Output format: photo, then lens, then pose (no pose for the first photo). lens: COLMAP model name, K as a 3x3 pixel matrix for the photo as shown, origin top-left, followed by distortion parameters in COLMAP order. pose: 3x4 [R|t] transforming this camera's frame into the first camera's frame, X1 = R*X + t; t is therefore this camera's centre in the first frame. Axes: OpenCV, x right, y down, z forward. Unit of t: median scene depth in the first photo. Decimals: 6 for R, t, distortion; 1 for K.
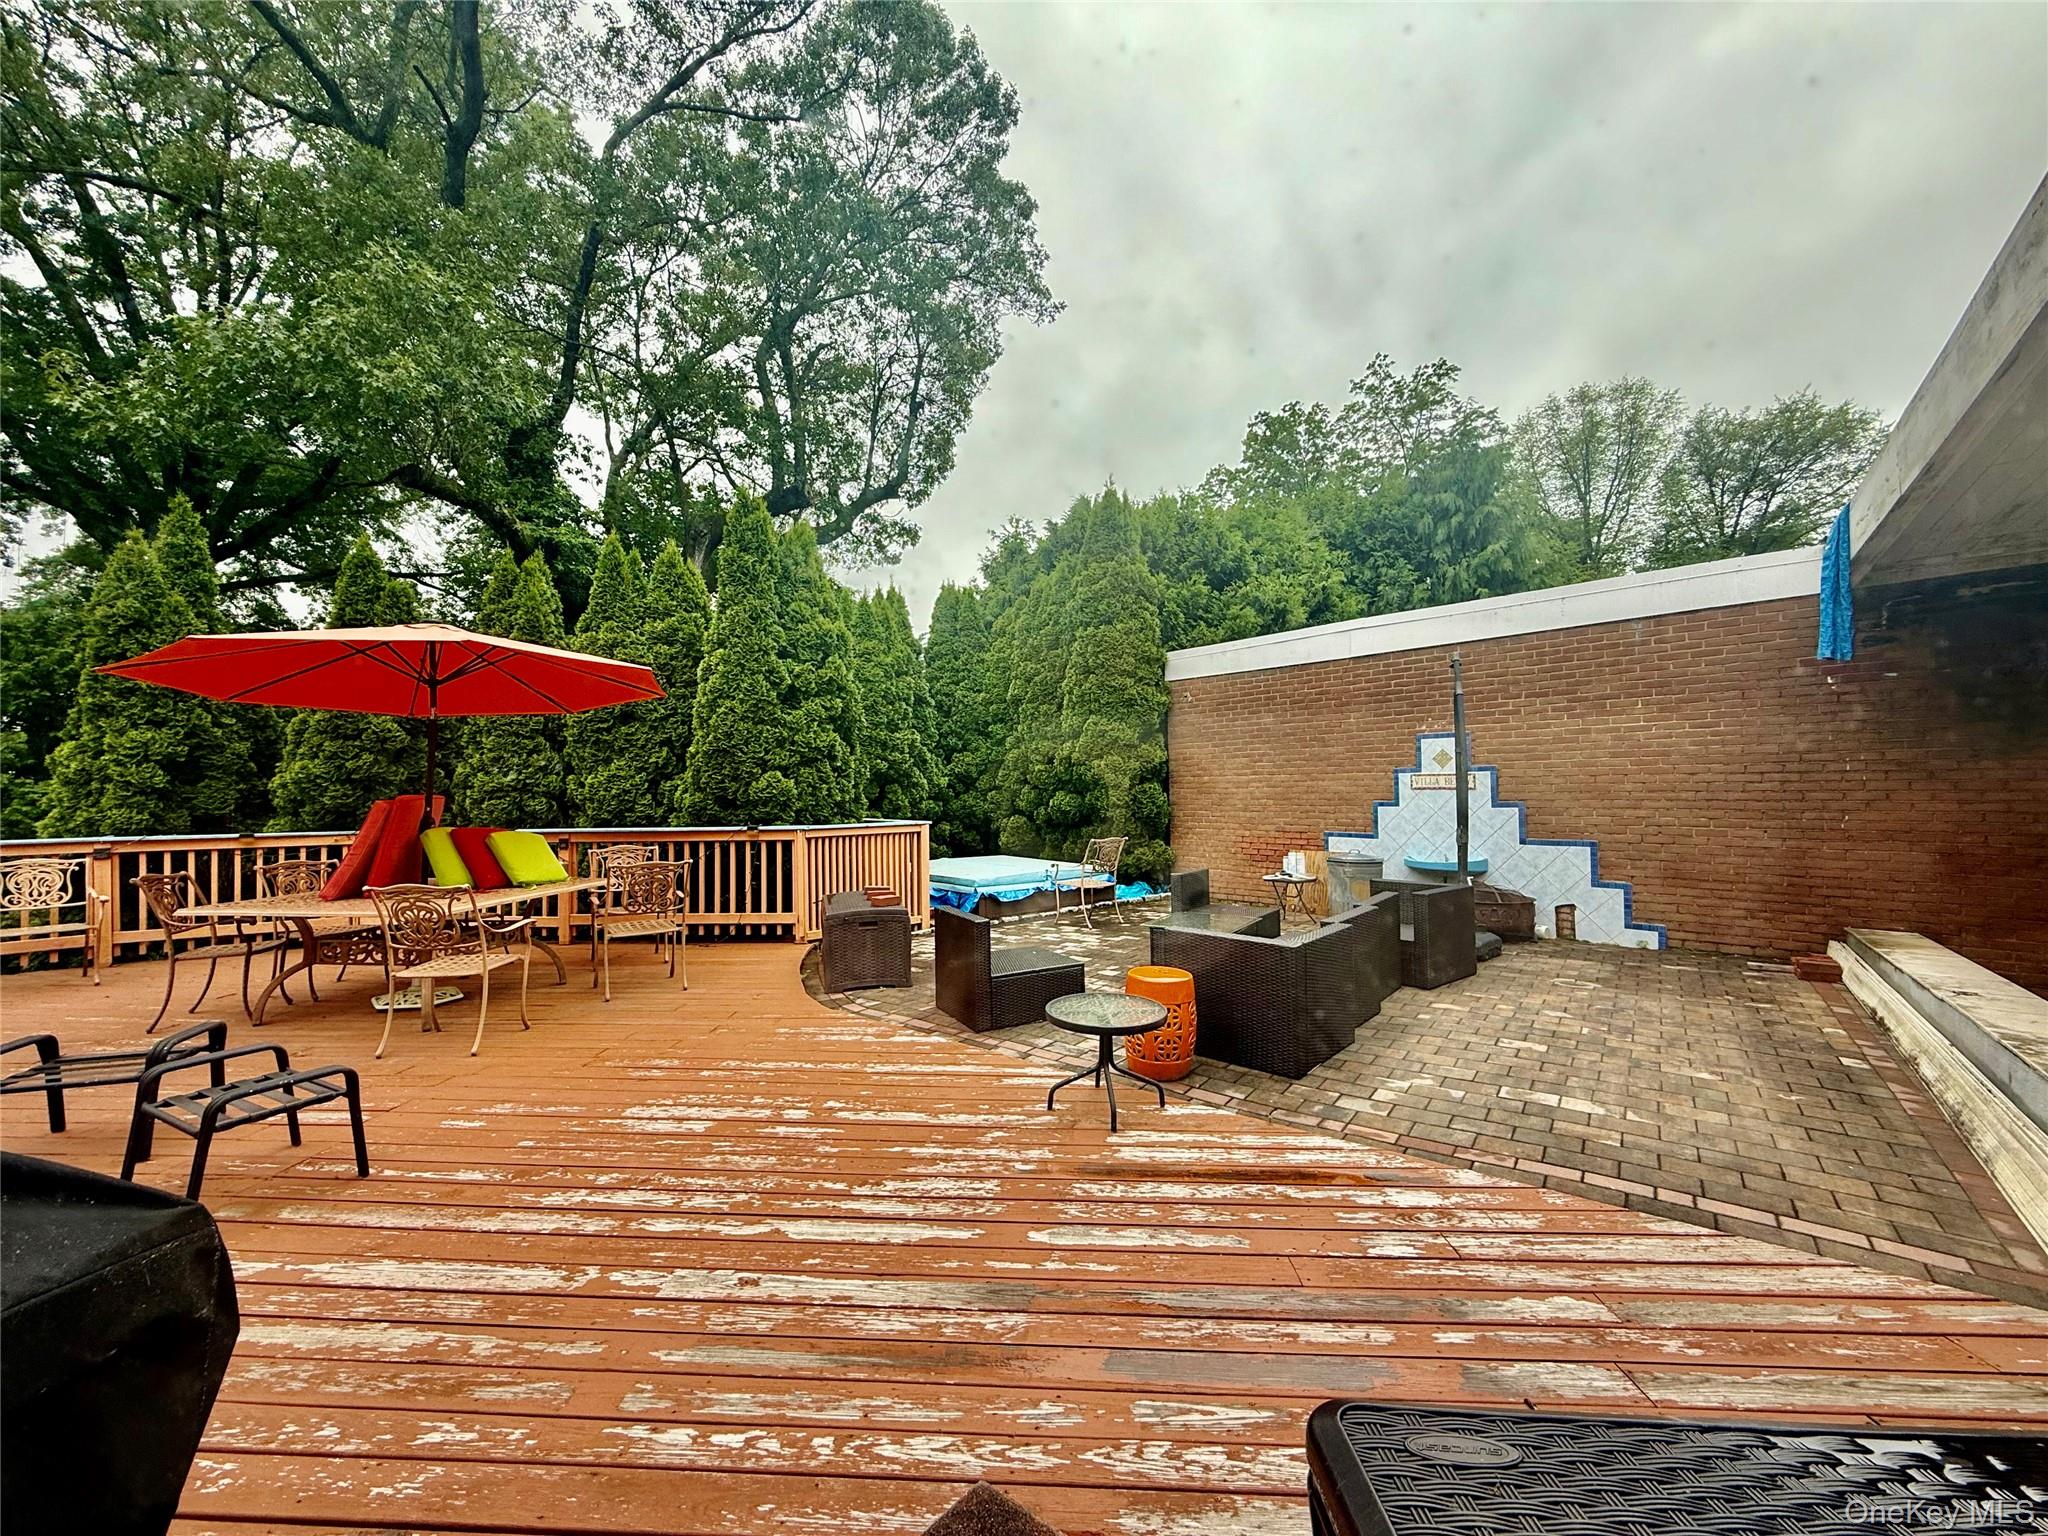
lens RADIAL K [[813.1, 0, 1018.4], [0, 813.1, 766.0], [0, 0, 1]] dist [0.000711, -0.000094]
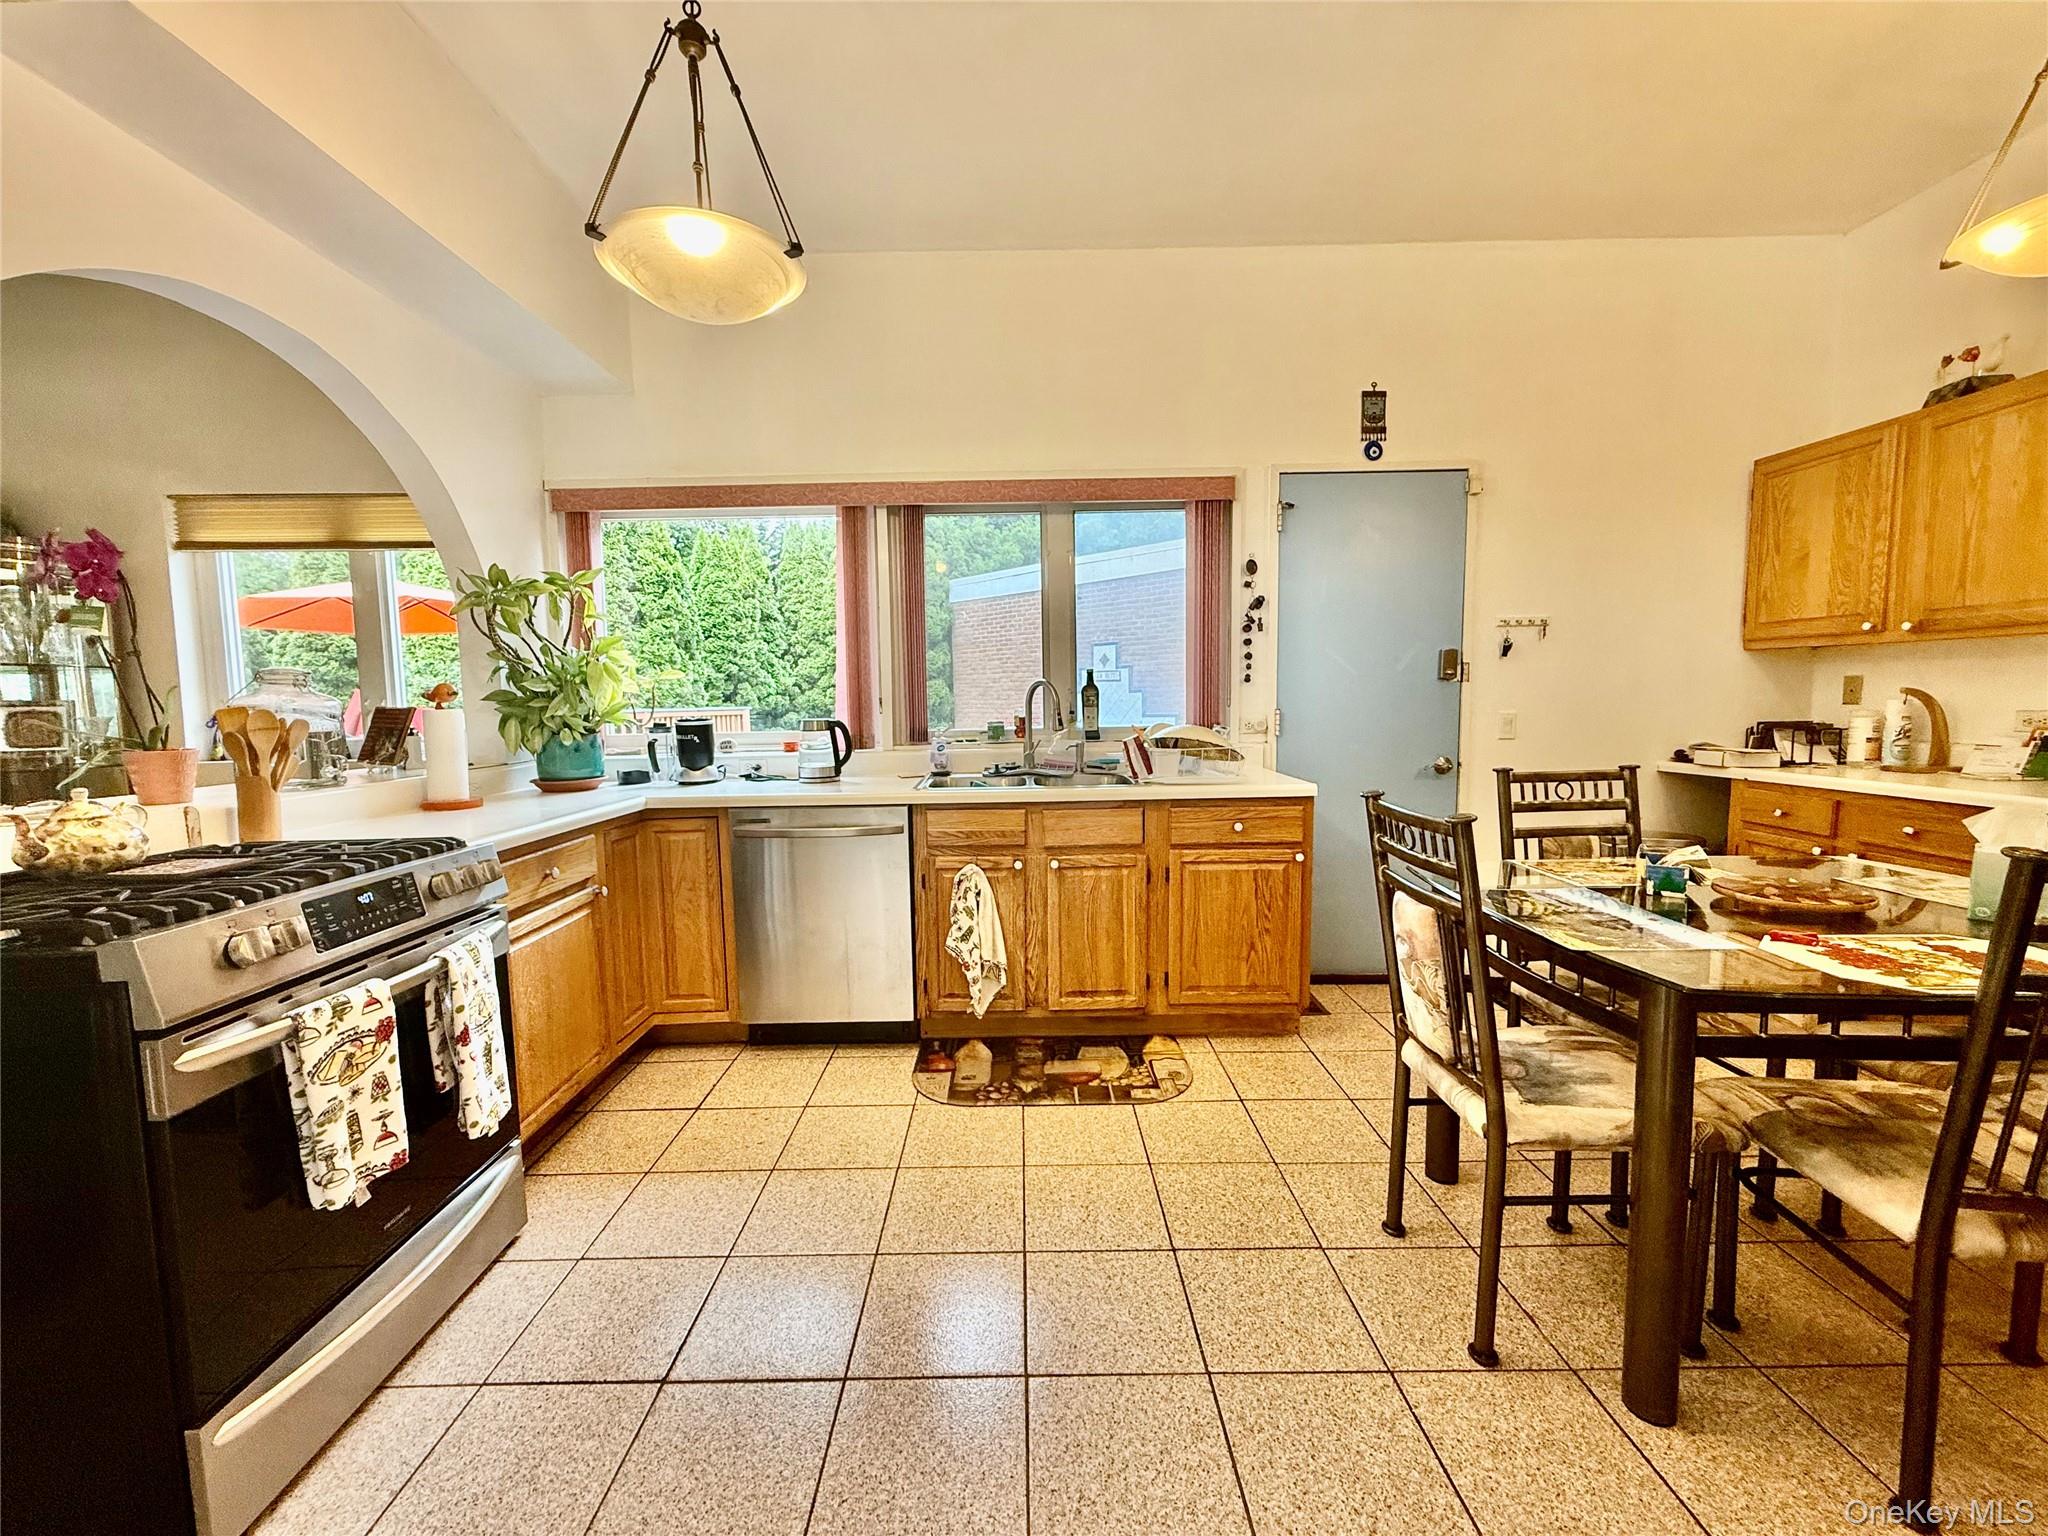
lens RADIAL K [[813.1, 0, 1018.4], [0, 813.1, 766.0], [0, 0, 1]] dist [0.000711, -0.000094]
pose [[0.998402, -0.014271, 0.054679, 0.264421], [0.007899, 0.993332, 0.115016, 0.009884], [-0.055956, -0.114401, 0.991858, -0.417553]]
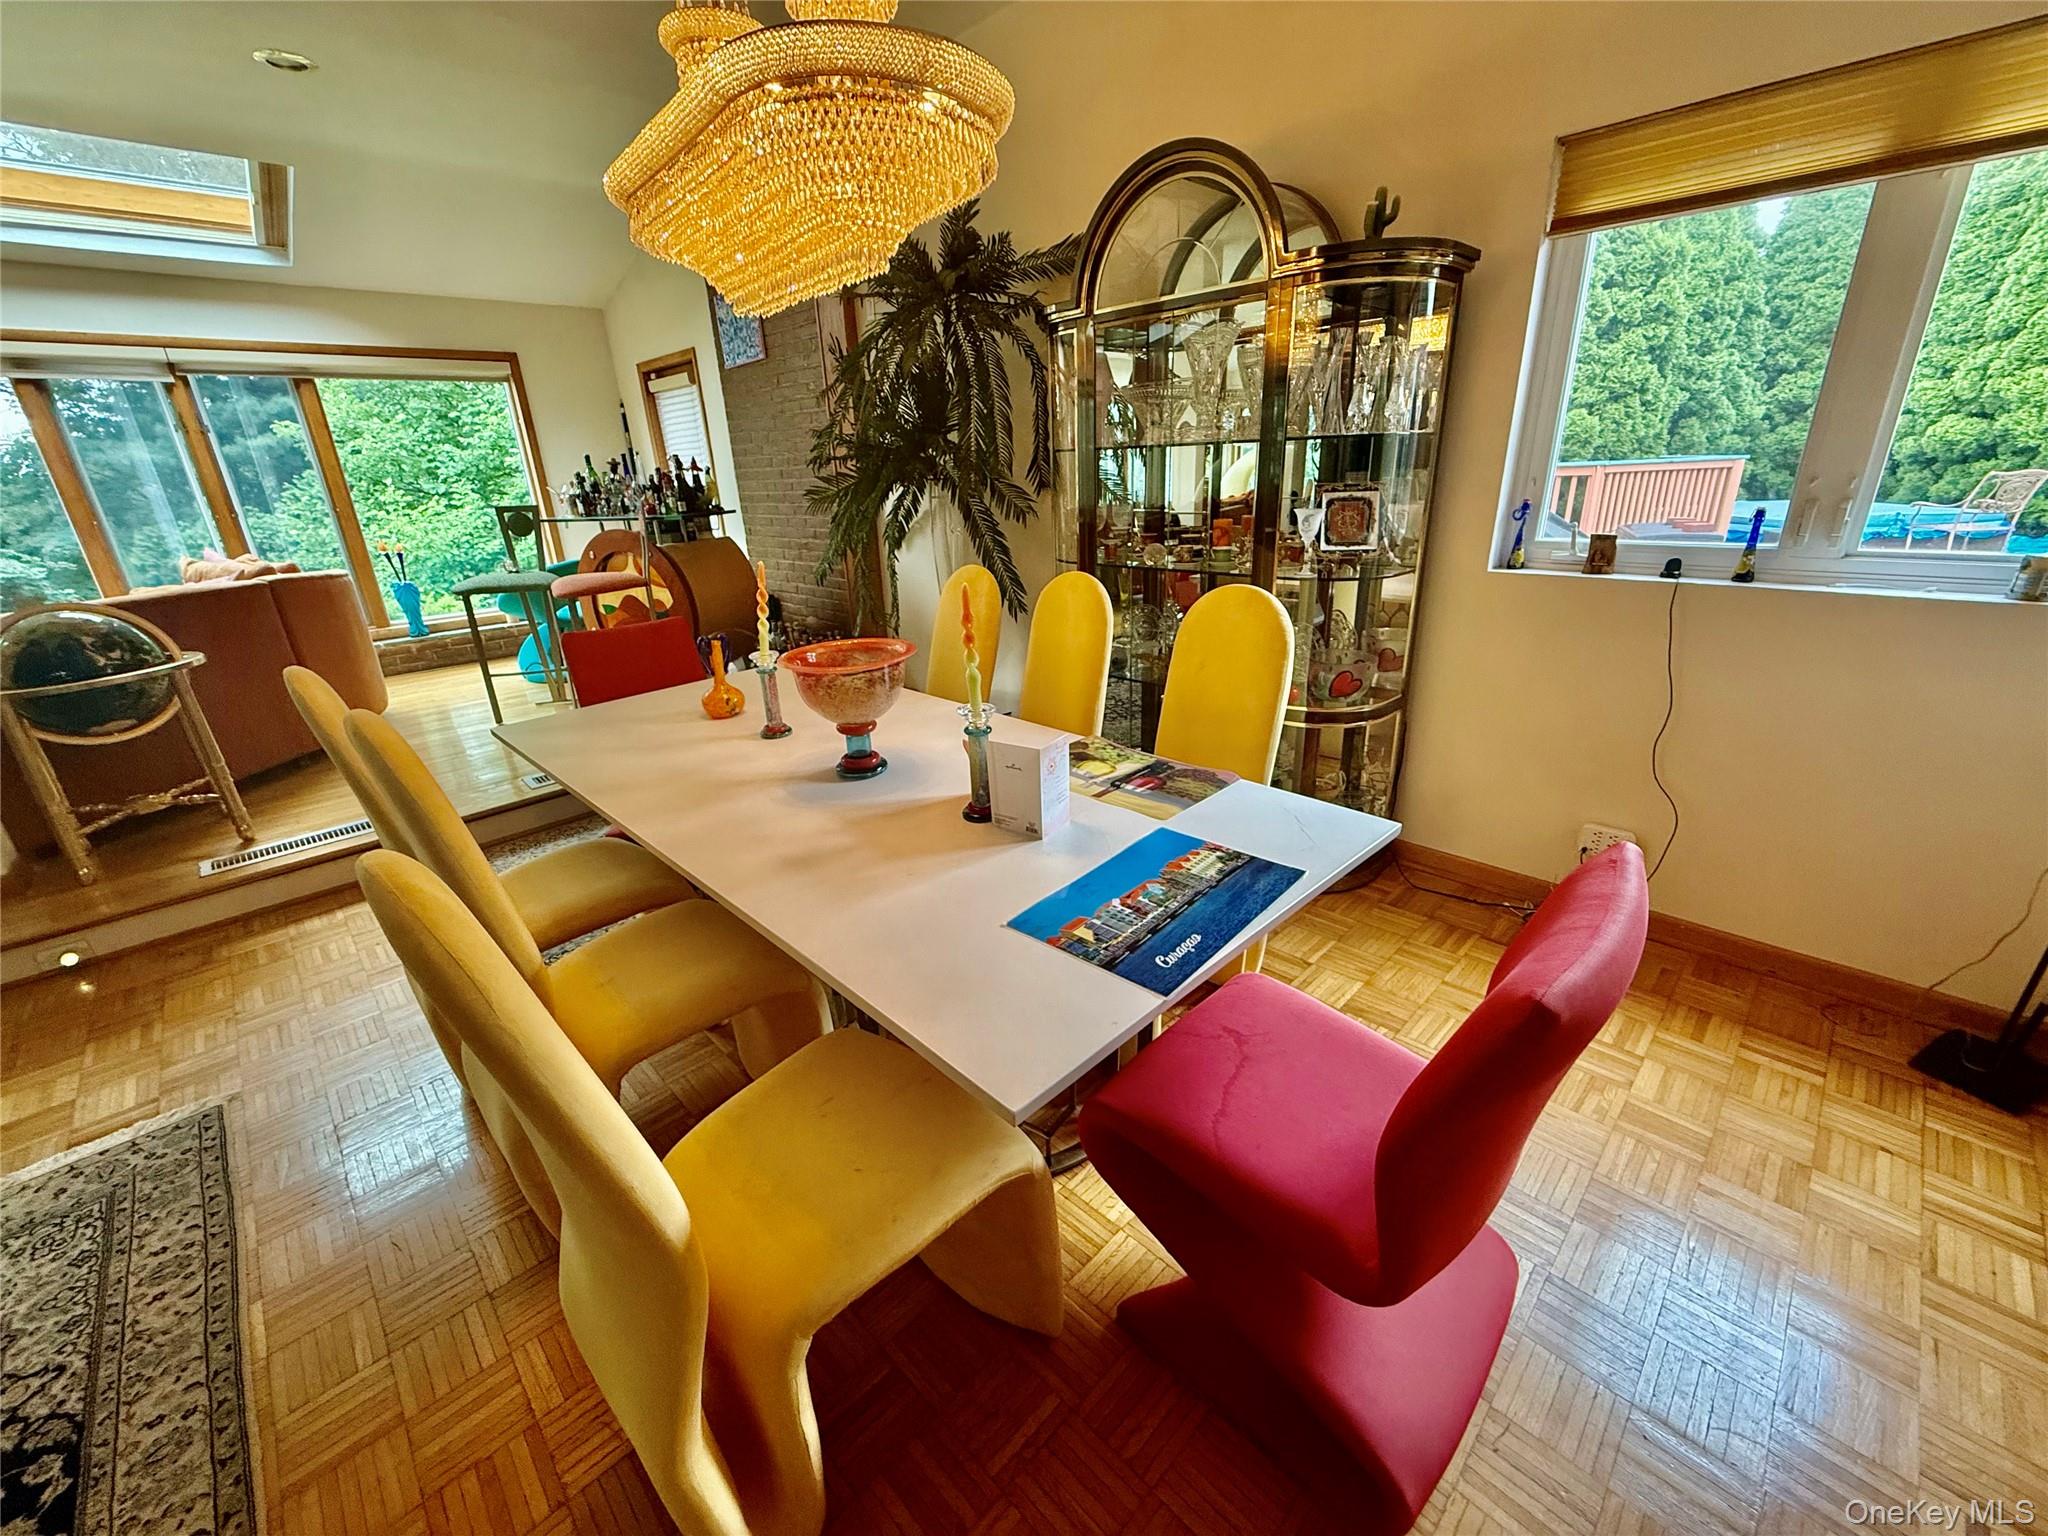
lens RADIAL K [[813.1, 0, 1018.4], [0, 813.1, 766.0], [0, 0, 1]] dist [0.000711, -0.000094]
pose [[0.732816, 0.216585, -0.645036, -0.037671], [0.056984, 0.925122, 0.375368, -0.002798], [0.678036, -0.311832, 0.665603, -0.330942]]
